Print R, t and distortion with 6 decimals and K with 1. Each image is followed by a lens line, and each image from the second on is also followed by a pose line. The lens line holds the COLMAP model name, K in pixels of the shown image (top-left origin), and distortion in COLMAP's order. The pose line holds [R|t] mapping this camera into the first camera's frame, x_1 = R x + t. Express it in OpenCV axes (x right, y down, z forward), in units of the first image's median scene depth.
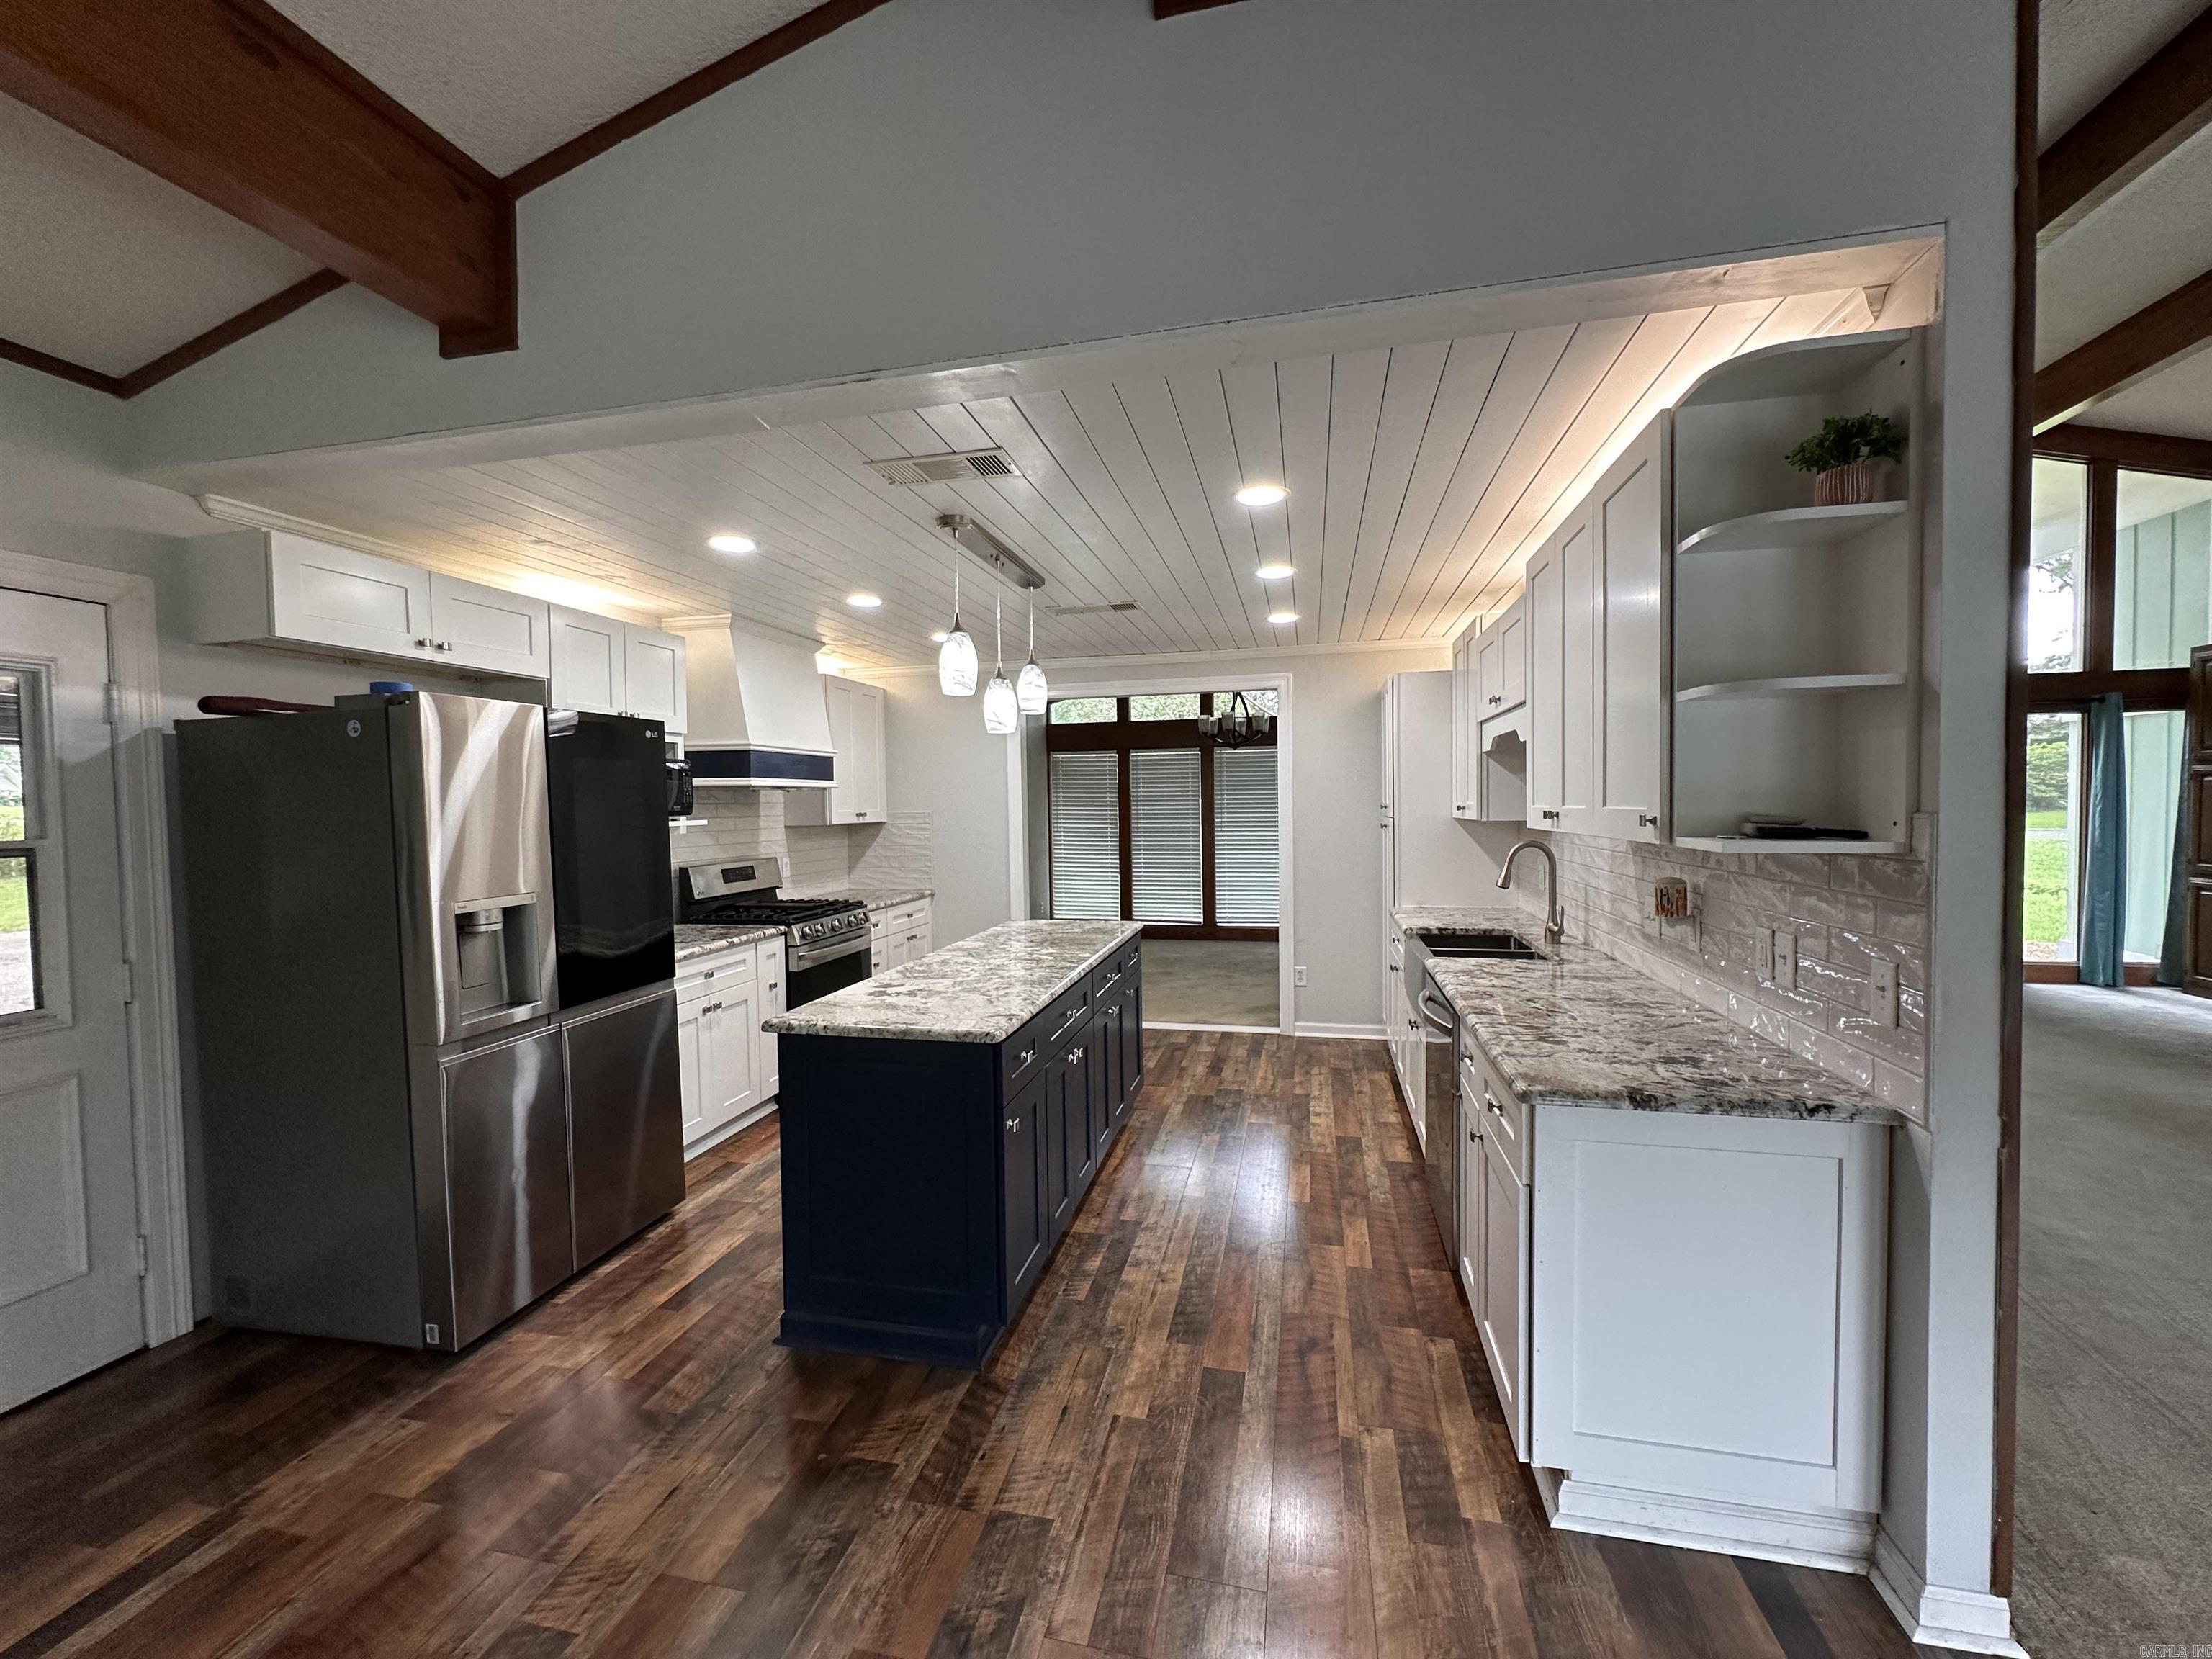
lens RADIAL K [[877.1, 0, 1118.6], [0, 877.1, 832.3], [0, 0, 1]] dist [0.007955, -0.000396]
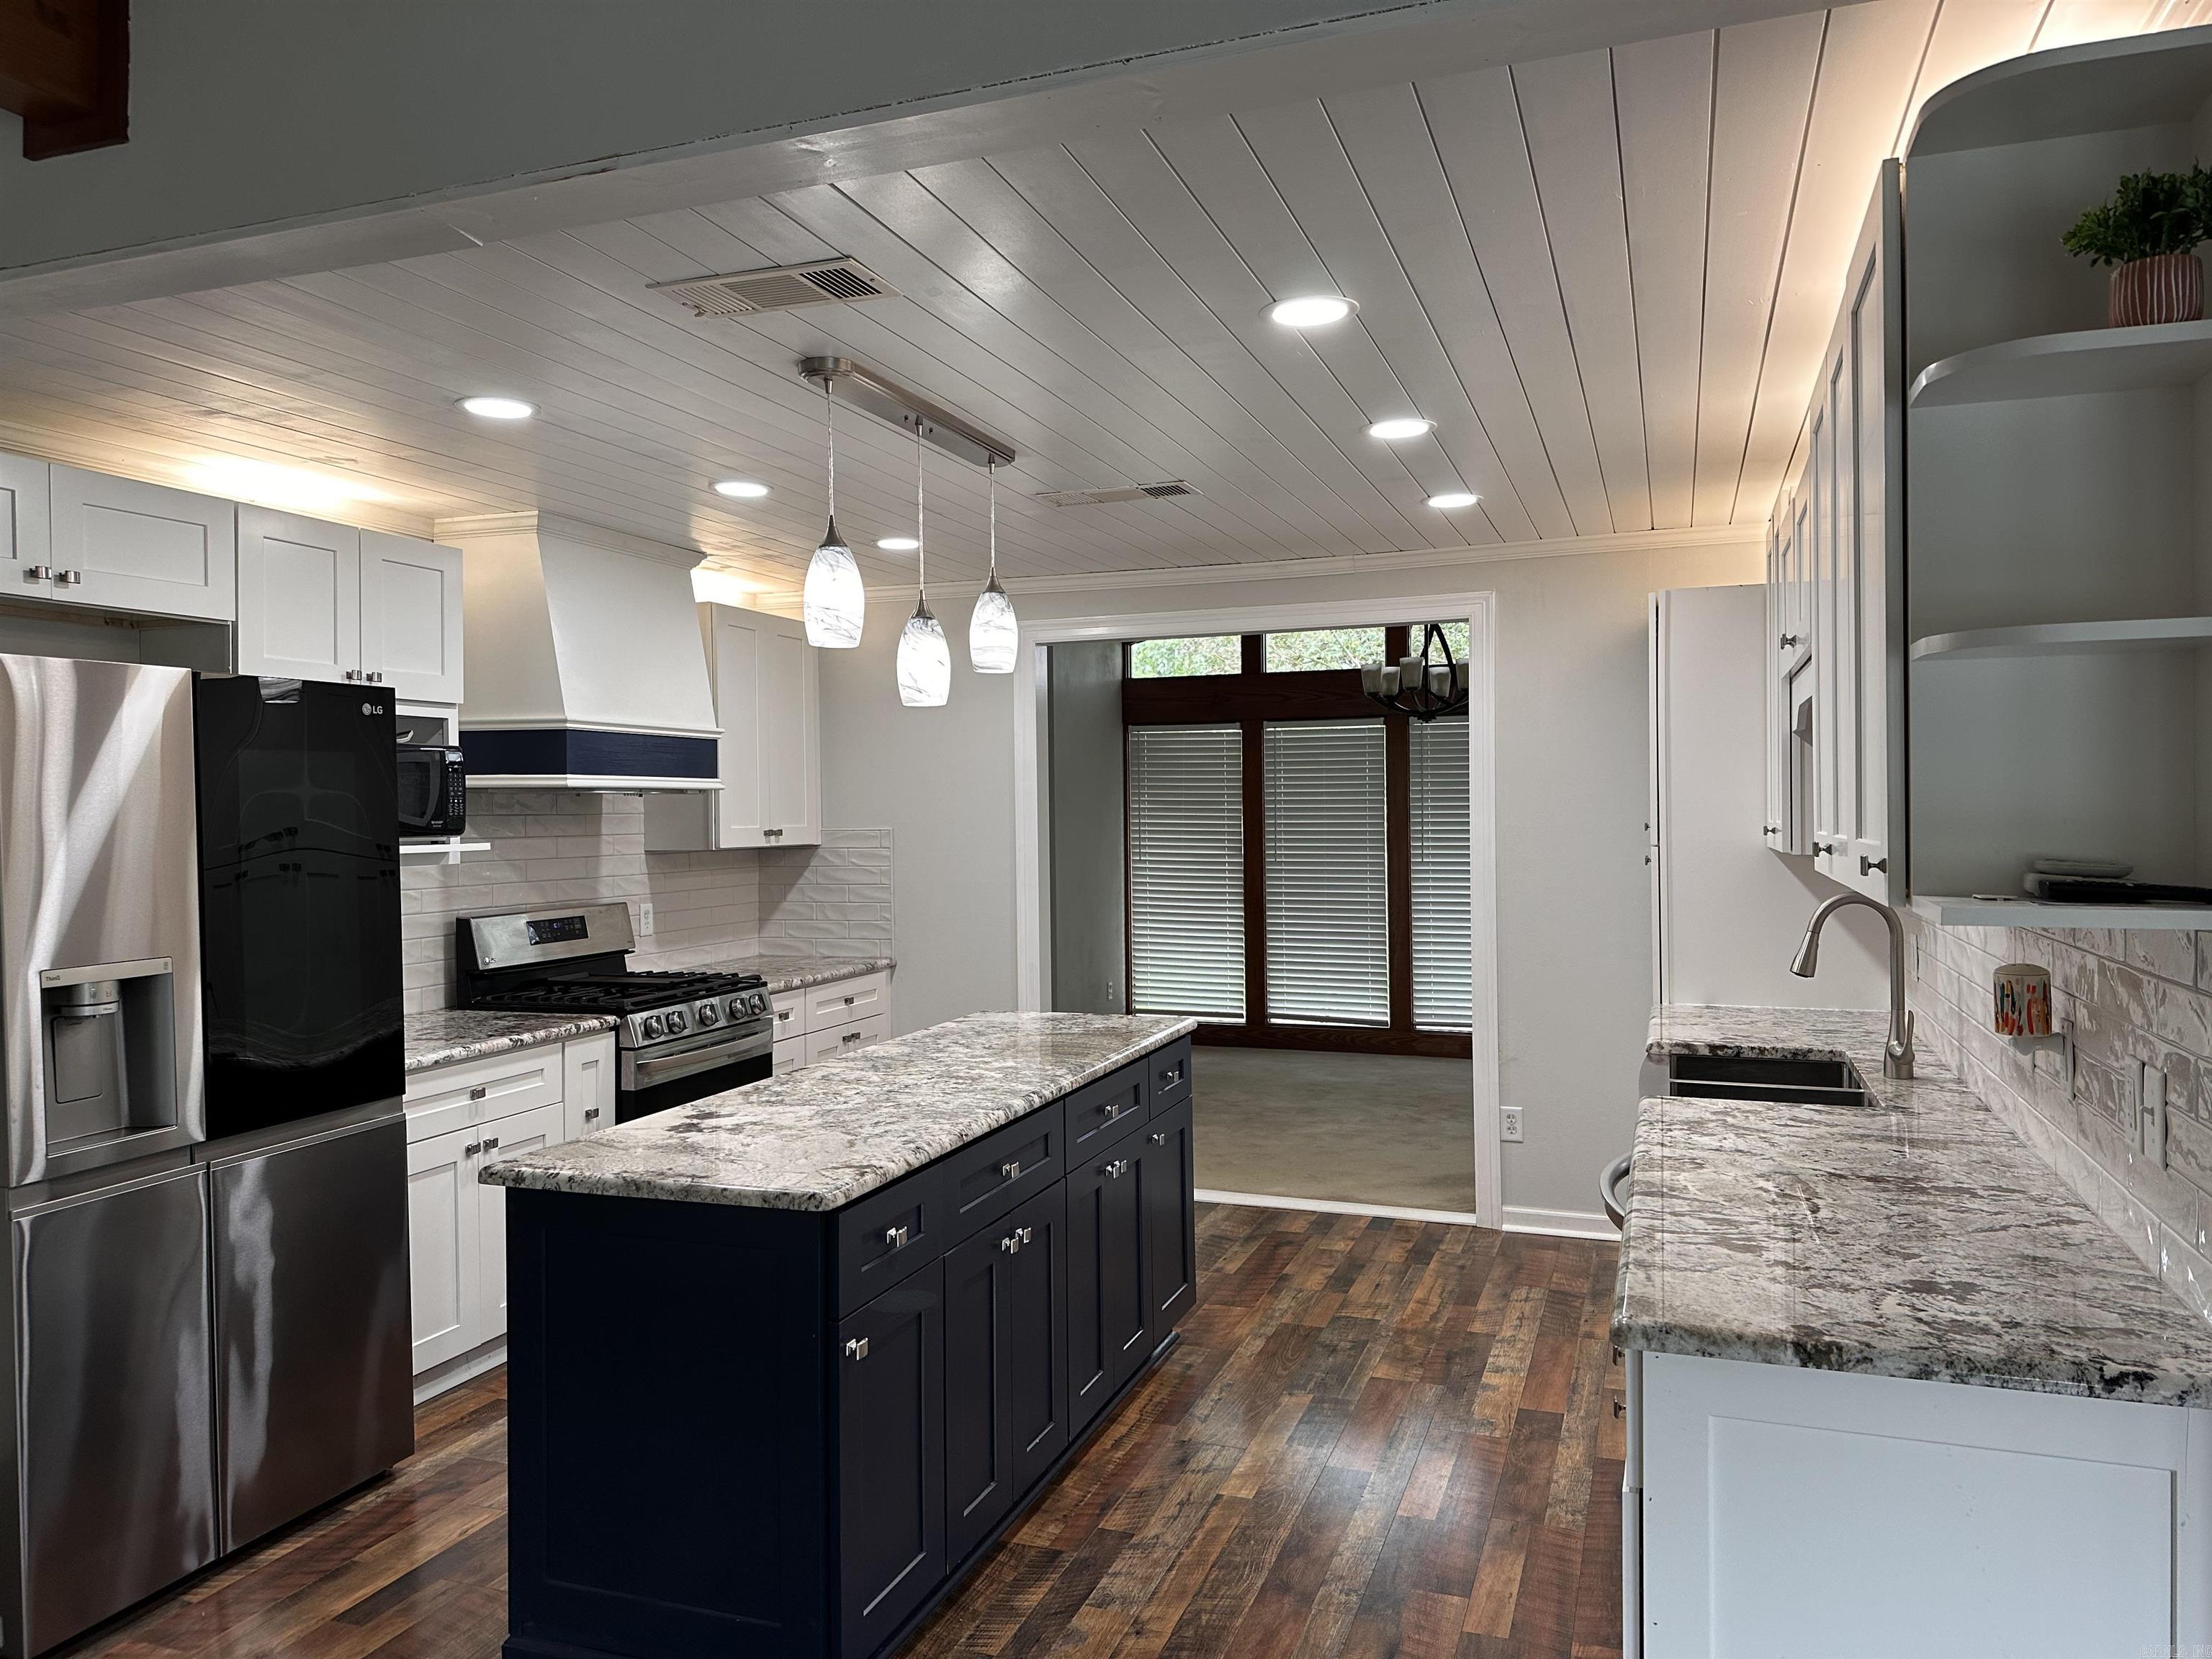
lens RADIAL K [[1539.1, 0, 1126.5], [0, 1539.1, 824.6], [0, 0, 1]] dist [0.069882, -0.065343]
pose [[0.992084, 0.006511, -0.125411, 0.145233], [-0.009433, 0.999697, -0.022724, -0.007431], [0.125225, 0.023727, 0.991845, -0.045597]]
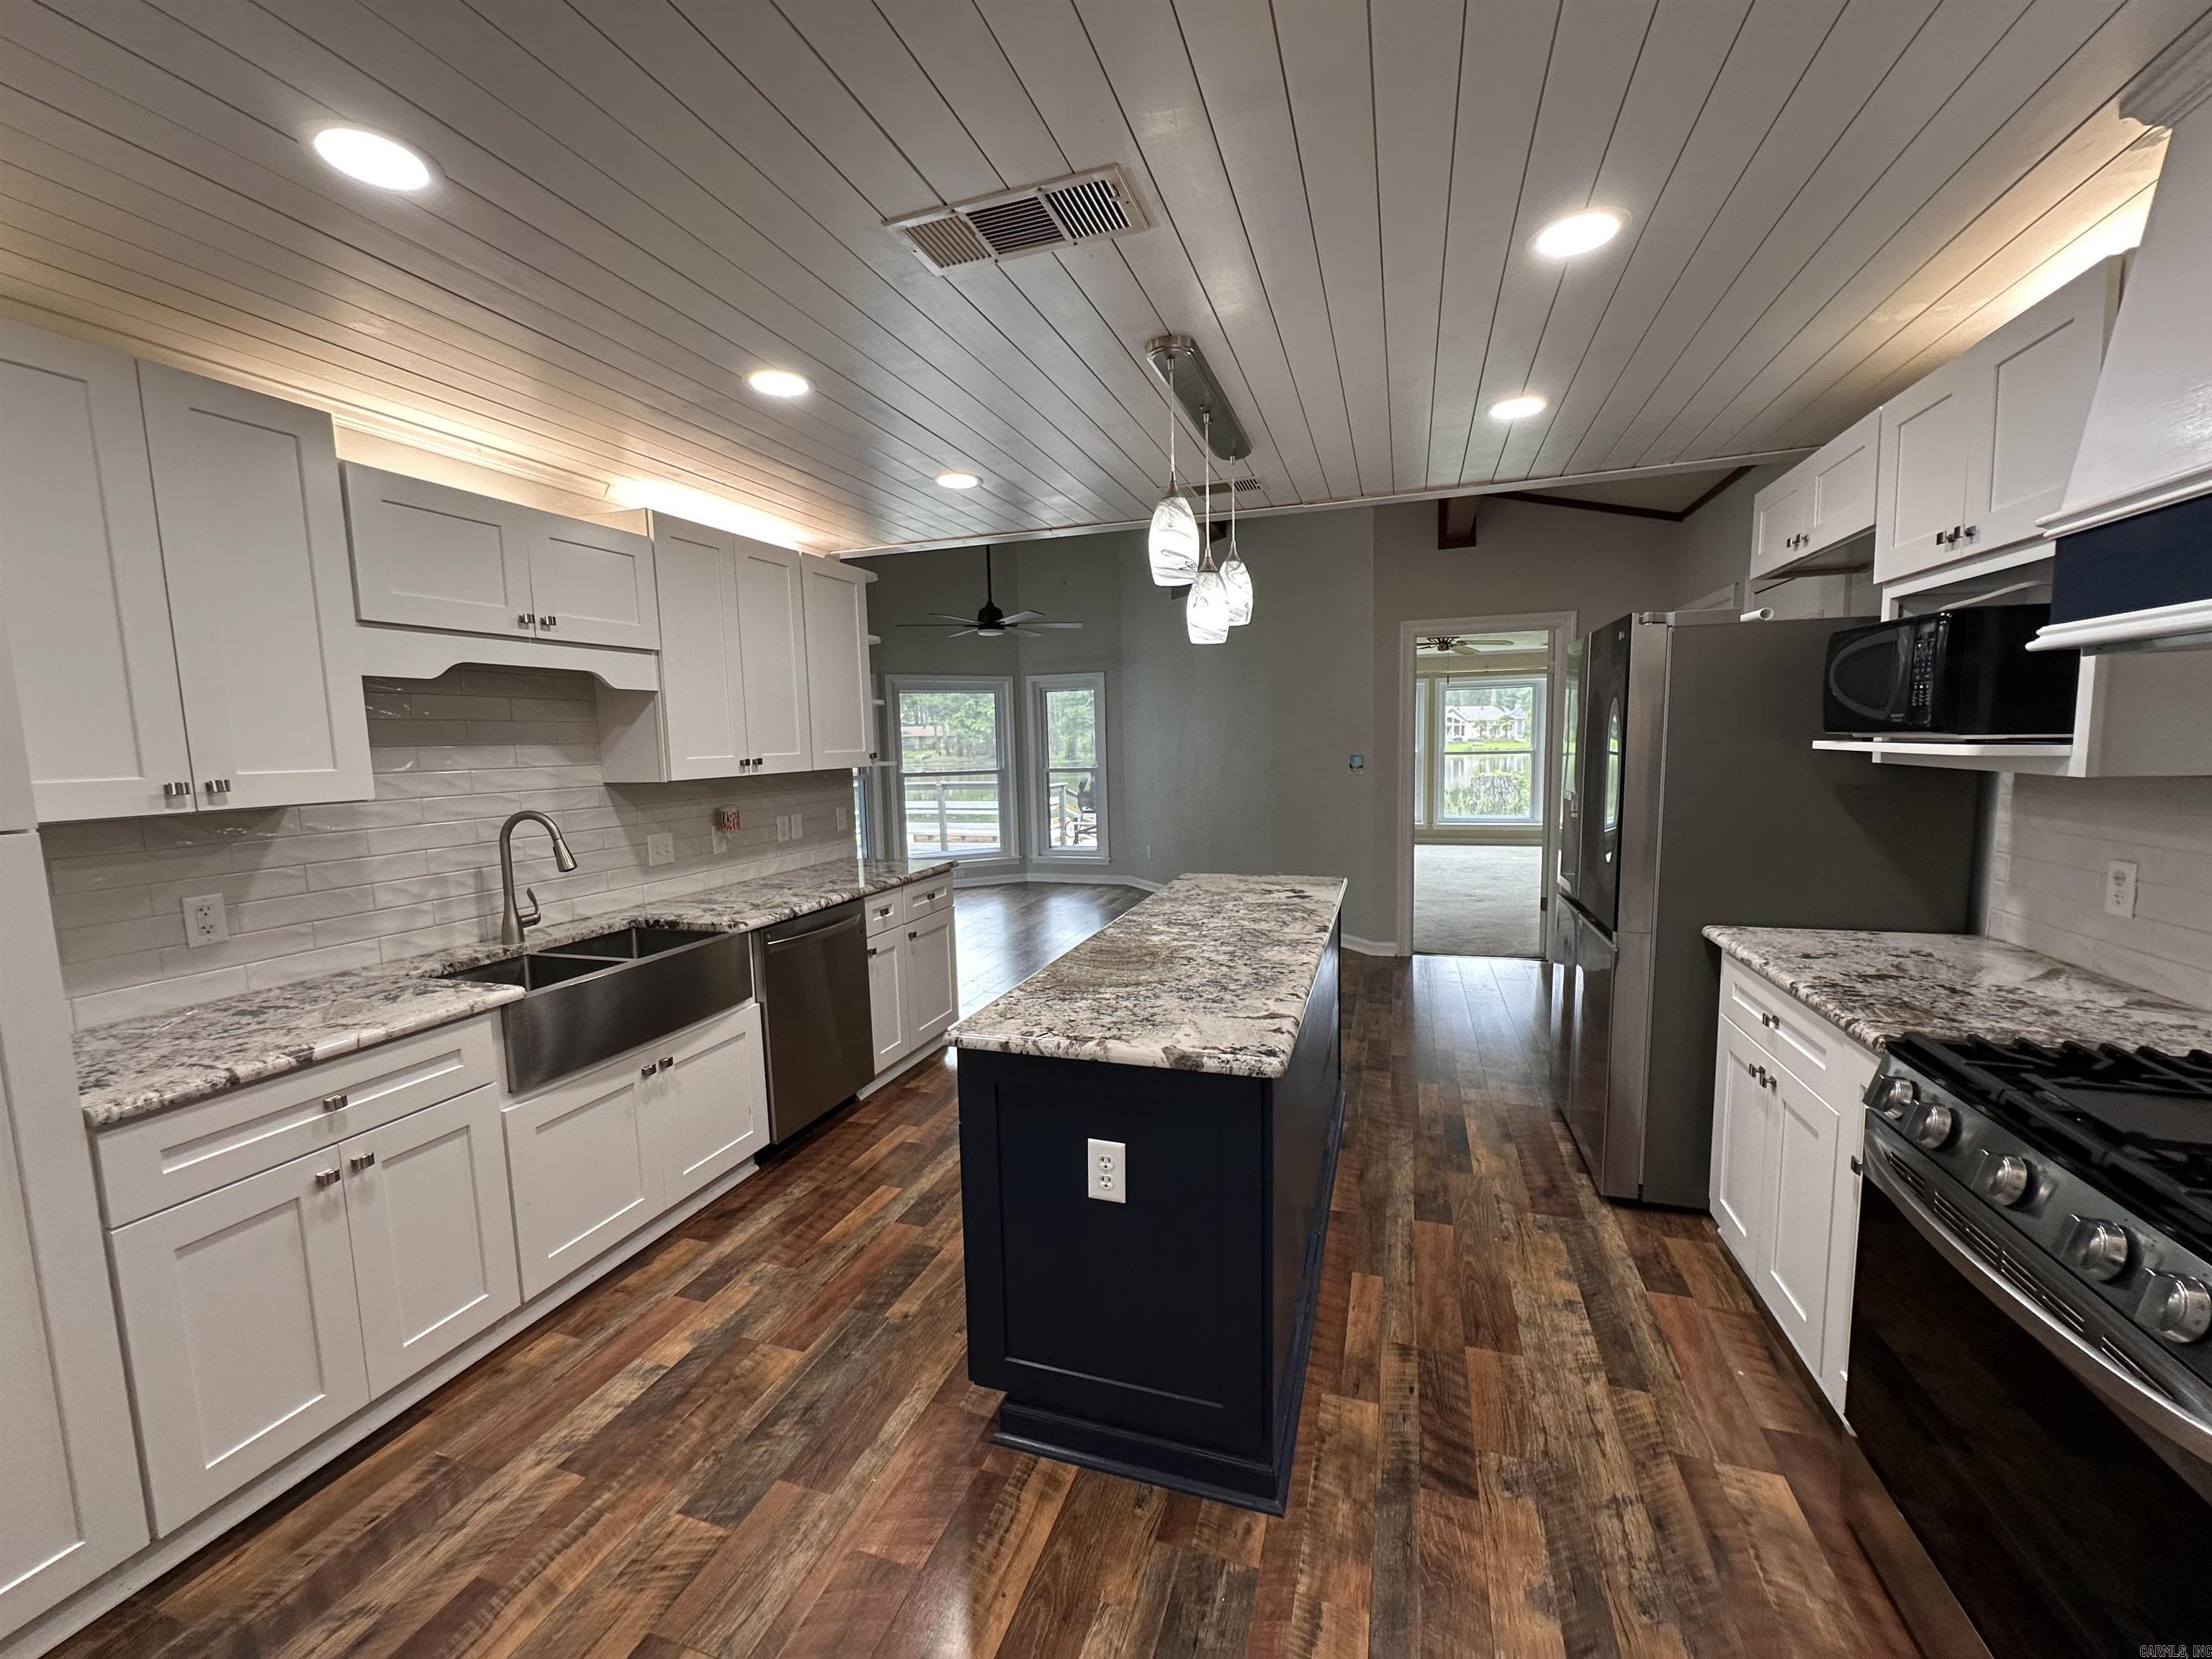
lens RADIAL K [[877.1, 0, 1111.8], [0, 877.1, 825.8], [0, 0, 1]] dist [0.007955, -0.000396]
pose [[-0.993690, 0.029688, 0.108162, -0.133564], [0.044102, 0.990078, 0.133422, -0.062724], [-0.103127, 0.137350, -0.985139, 1.853888]]
